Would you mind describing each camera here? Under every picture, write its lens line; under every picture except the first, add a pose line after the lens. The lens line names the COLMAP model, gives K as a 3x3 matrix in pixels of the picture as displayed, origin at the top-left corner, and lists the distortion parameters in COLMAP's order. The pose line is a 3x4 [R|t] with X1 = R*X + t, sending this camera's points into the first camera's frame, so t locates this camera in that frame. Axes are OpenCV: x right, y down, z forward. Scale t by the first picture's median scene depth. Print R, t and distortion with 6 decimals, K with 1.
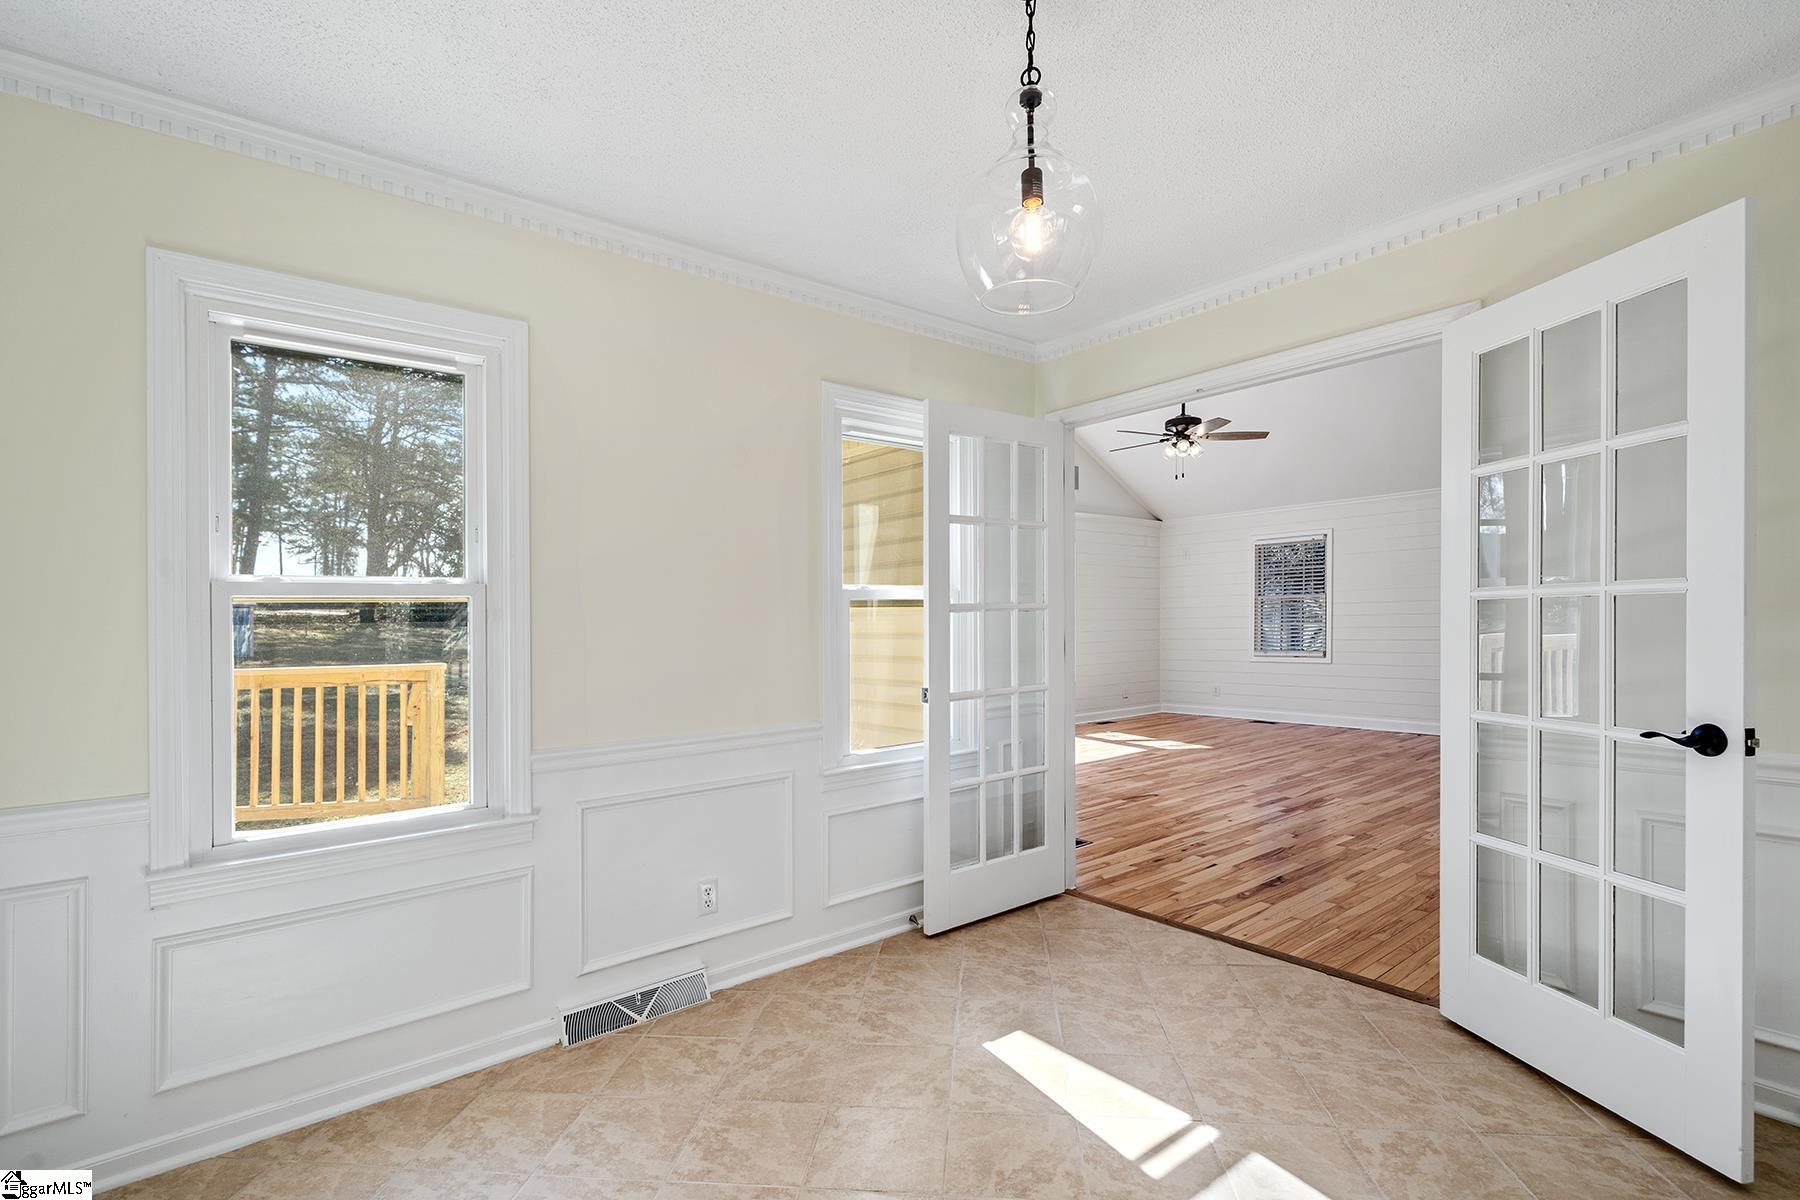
lens RADIAL K [[823.1, 0, 895.9], [0, 823.1, 616.1], [0, 0, 1]] dist [0.000900, 0.002786]
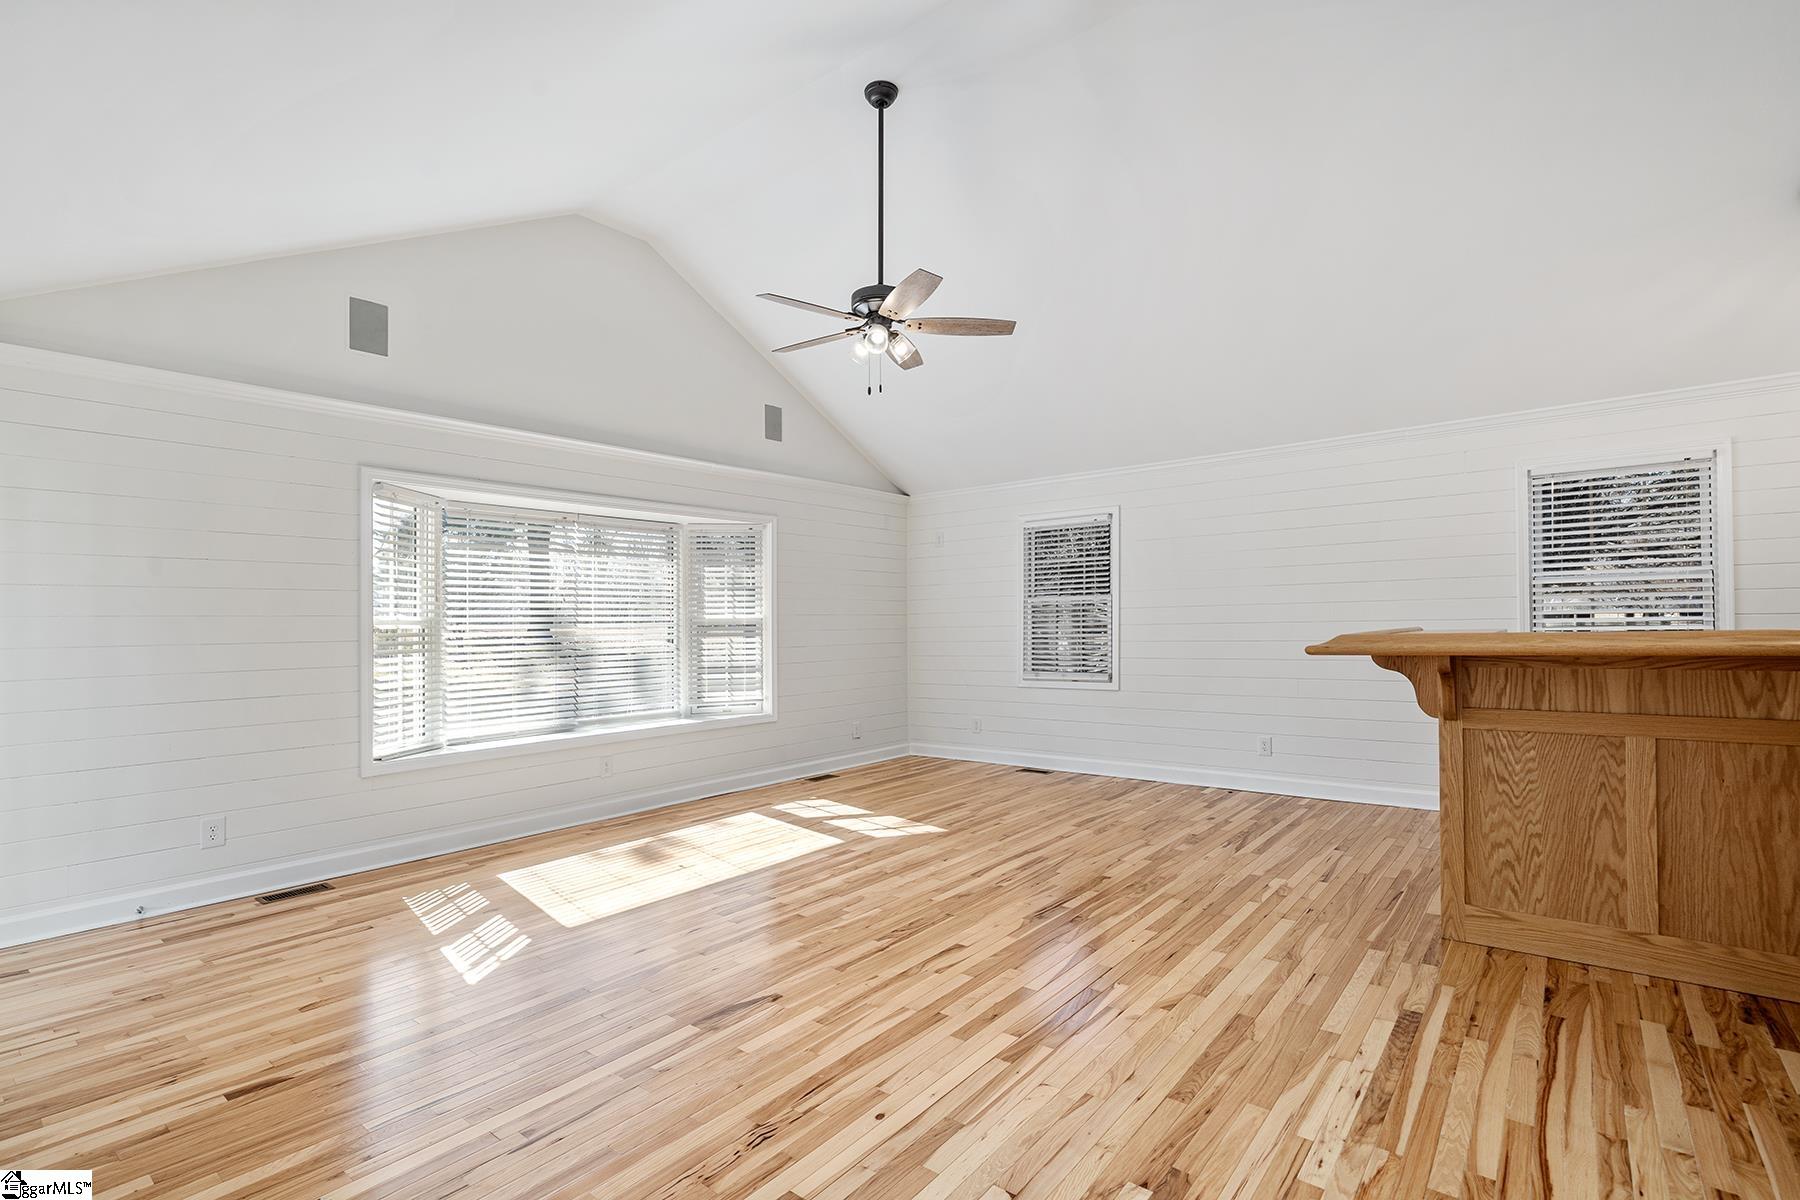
lens RADIAL K [[823.1, 0, 902.8], [0, 823.1, 599.8], [0, 0, 1]] dist [0.000900, 0.002786]
pose [[0.976125, 0.007788, 0.217069, 0.196502], [-0.001934, 0.999629, -0.027171, -0.002620], [-0.217200, 0.026103, 0.975778, 0.351591]]
